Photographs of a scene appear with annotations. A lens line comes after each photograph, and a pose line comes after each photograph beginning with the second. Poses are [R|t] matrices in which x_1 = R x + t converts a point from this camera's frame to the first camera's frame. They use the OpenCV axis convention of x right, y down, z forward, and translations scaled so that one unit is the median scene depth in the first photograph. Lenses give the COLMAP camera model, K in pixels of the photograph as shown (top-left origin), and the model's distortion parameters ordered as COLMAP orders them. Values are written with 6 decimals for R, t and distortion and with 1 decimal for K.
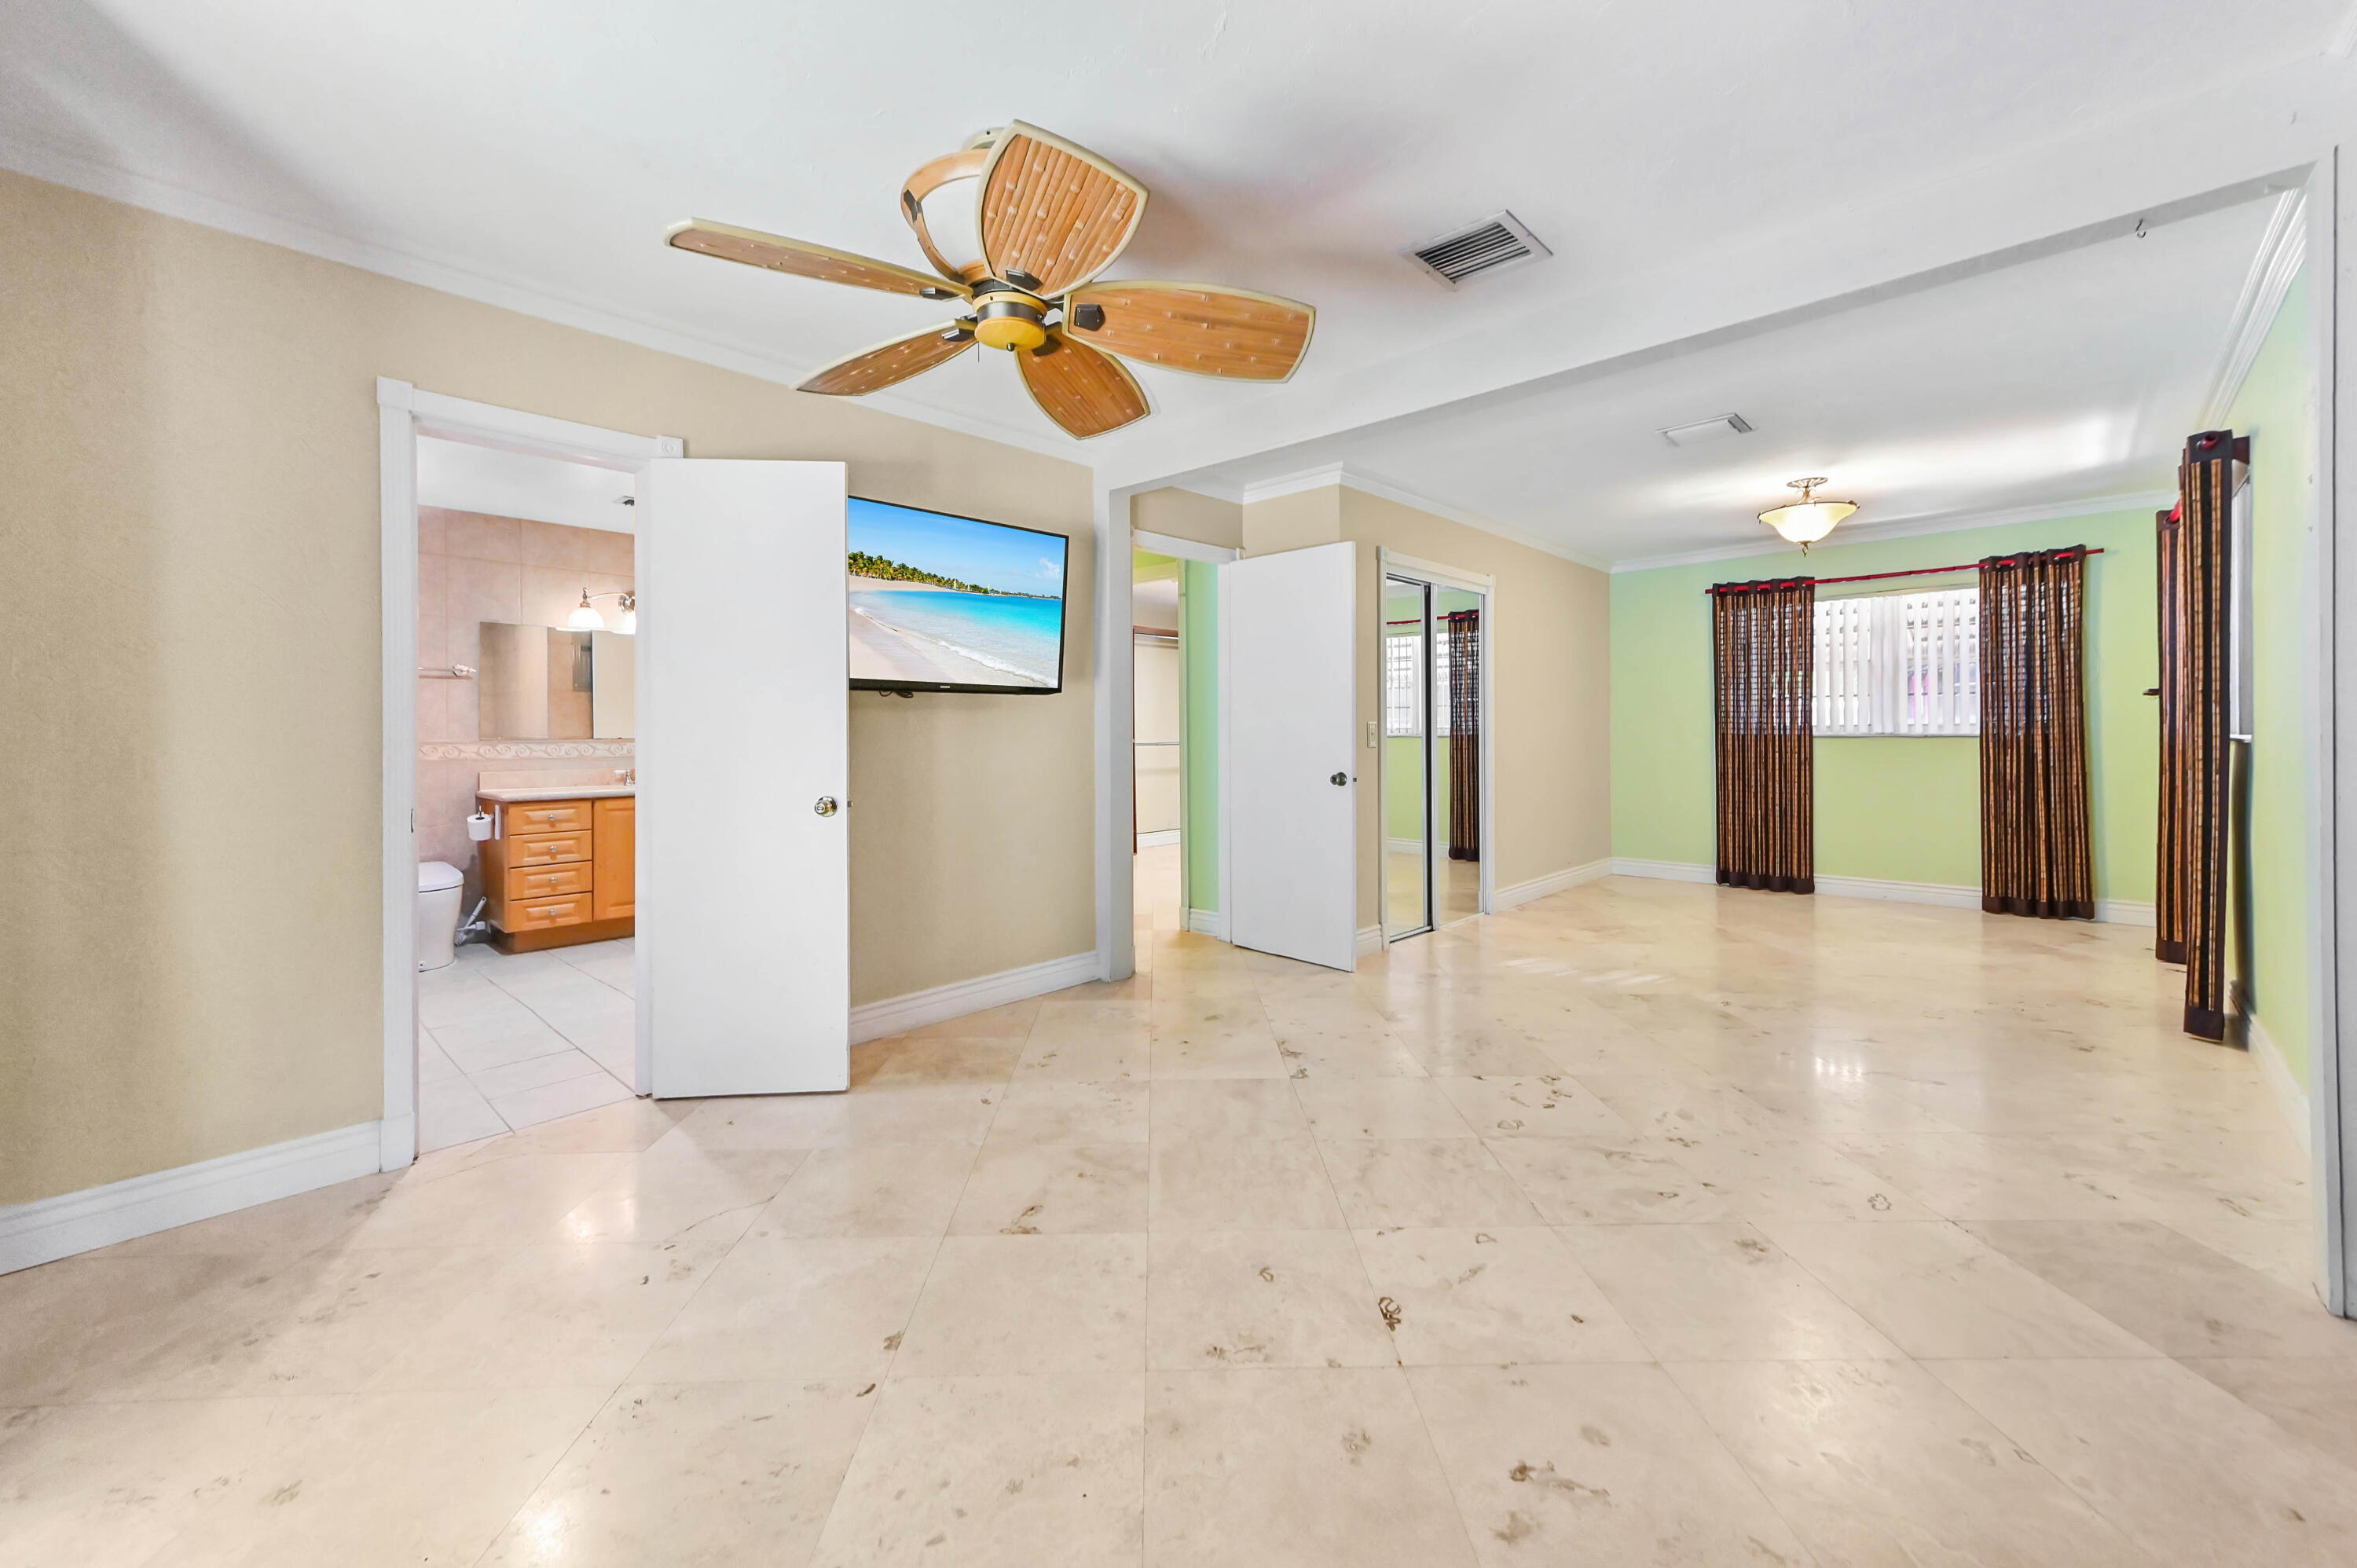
lens RADIAL K [[937.6, 0, 1175.1], [0, 937.6, 748.3], [0, 0, 1]] dist [0.011523, -0.001057]
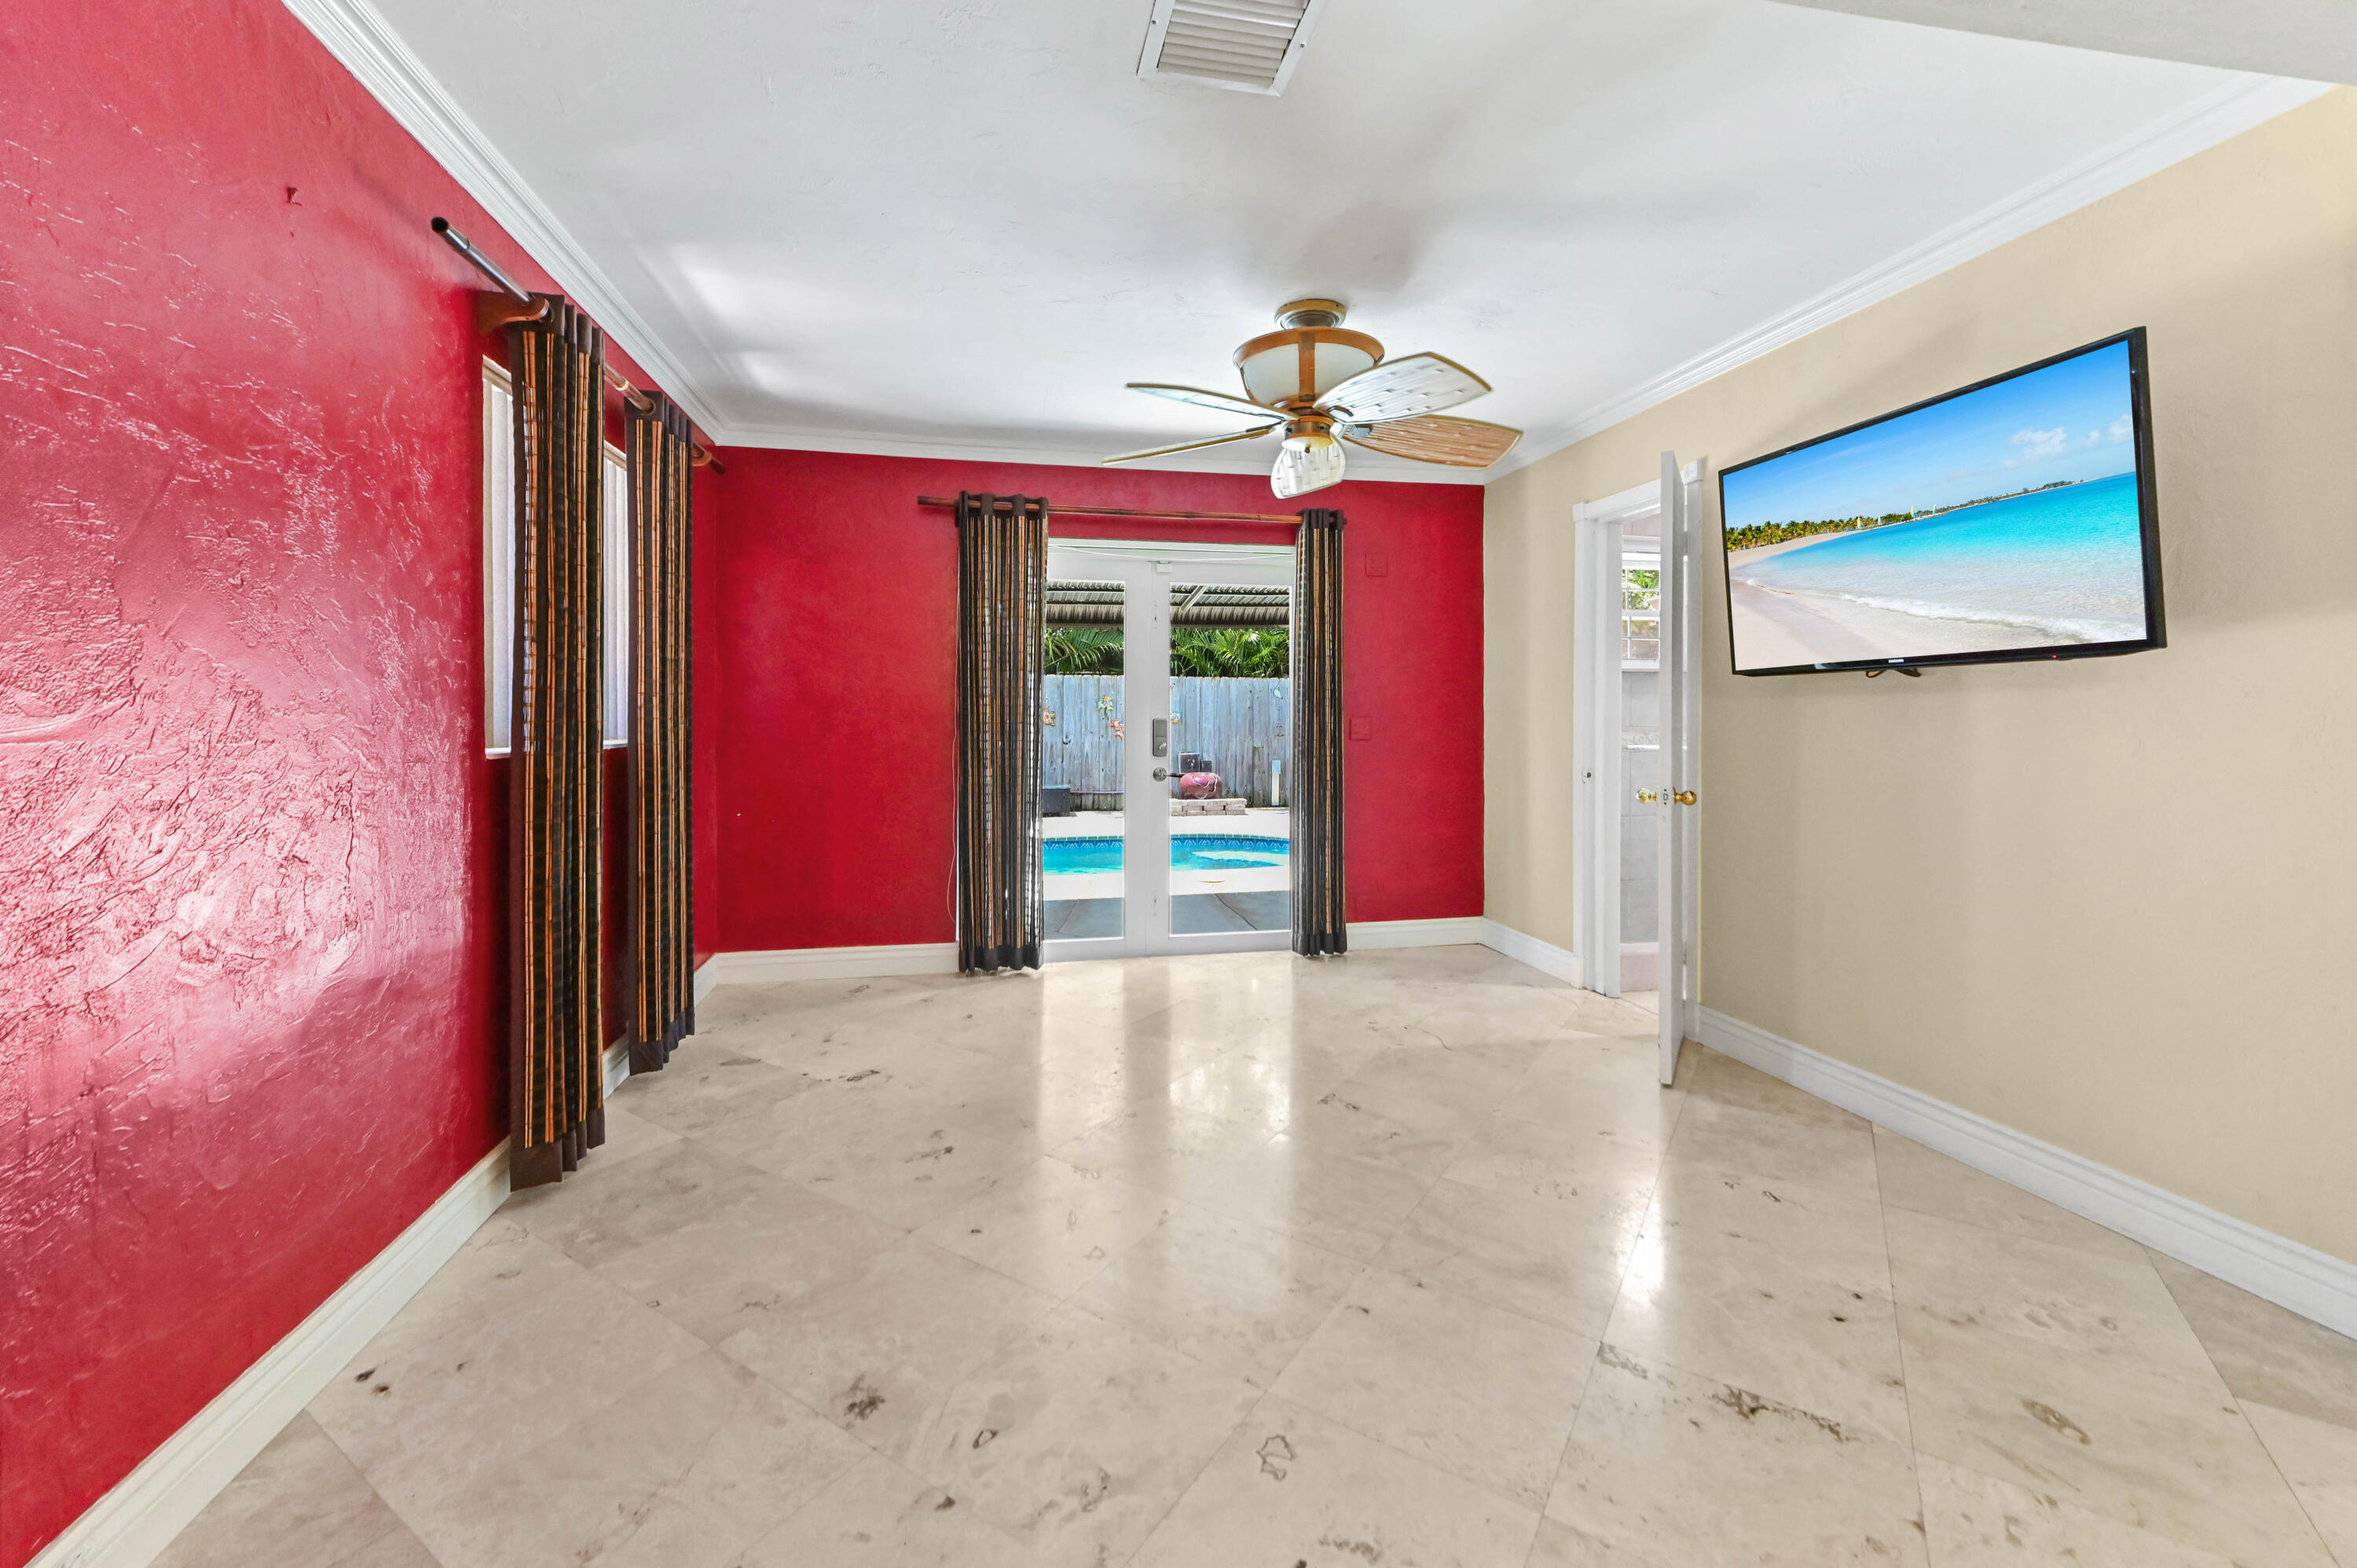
lens RADIAL K [[937.6, 0, 1181.0], [0, 937.6, 717.0], [0, 0, 1]] dist [0.011523, -0.001057]
pose [[-0.566704, 0.010092, -0.823860, 0.845412], [-0.008505, 0.999800, 0.018098, -0.044081], [0.823878, 0.017263, -0.566504, 1.266738]]
